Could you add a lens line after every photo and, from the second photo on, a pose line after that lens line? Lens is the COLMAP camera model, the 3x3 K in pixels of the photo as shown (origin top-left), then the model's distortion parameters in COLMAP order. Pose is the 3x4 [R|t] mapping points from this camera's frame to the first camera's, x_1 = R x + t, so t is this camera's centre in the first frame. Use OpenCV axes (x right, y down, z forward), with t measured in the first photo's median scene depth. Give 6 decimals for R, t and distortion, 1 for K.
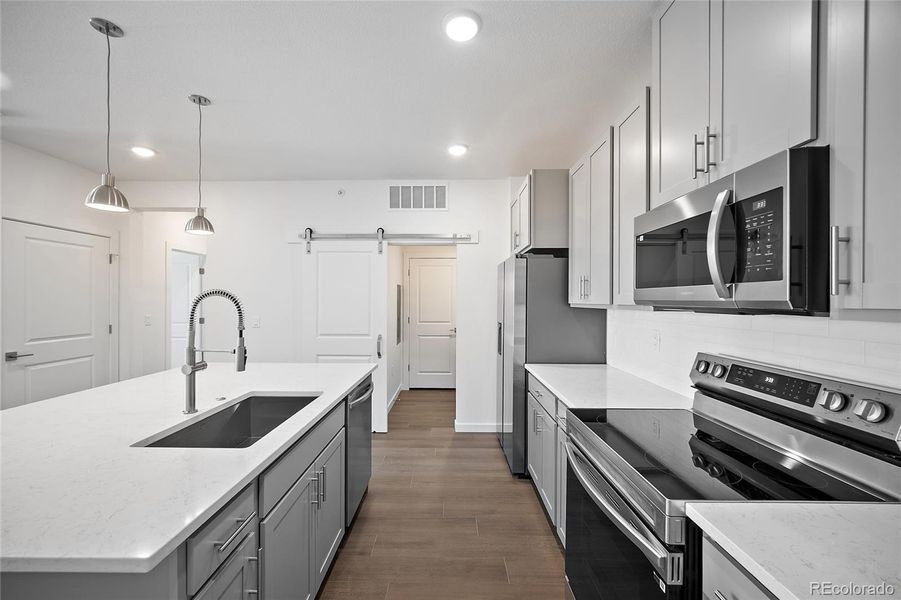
lens RADIAL K [[353.7, 0, 449.4], [0, 353.7, 303.4], [0, 0, 1]] dist [-0.001897, 0.000199]
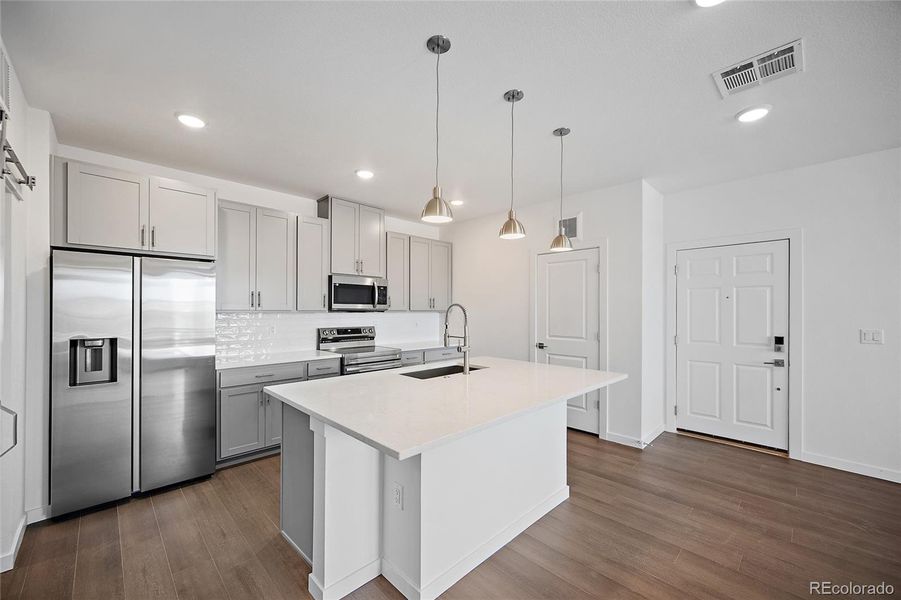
lens RADIAL K [[353.7, 0, 452.1], [0, 353.7, 307.1], [0, 0, 1]] dist [-0.001897, 0.000199]
pose [[-0.708747, 0.001087, 0.705462, -0.827359], [0.000083, 0.999999, -0.001458, -0.006248], [-0.705463, -0.000974, -0.708746, 0.980305]]
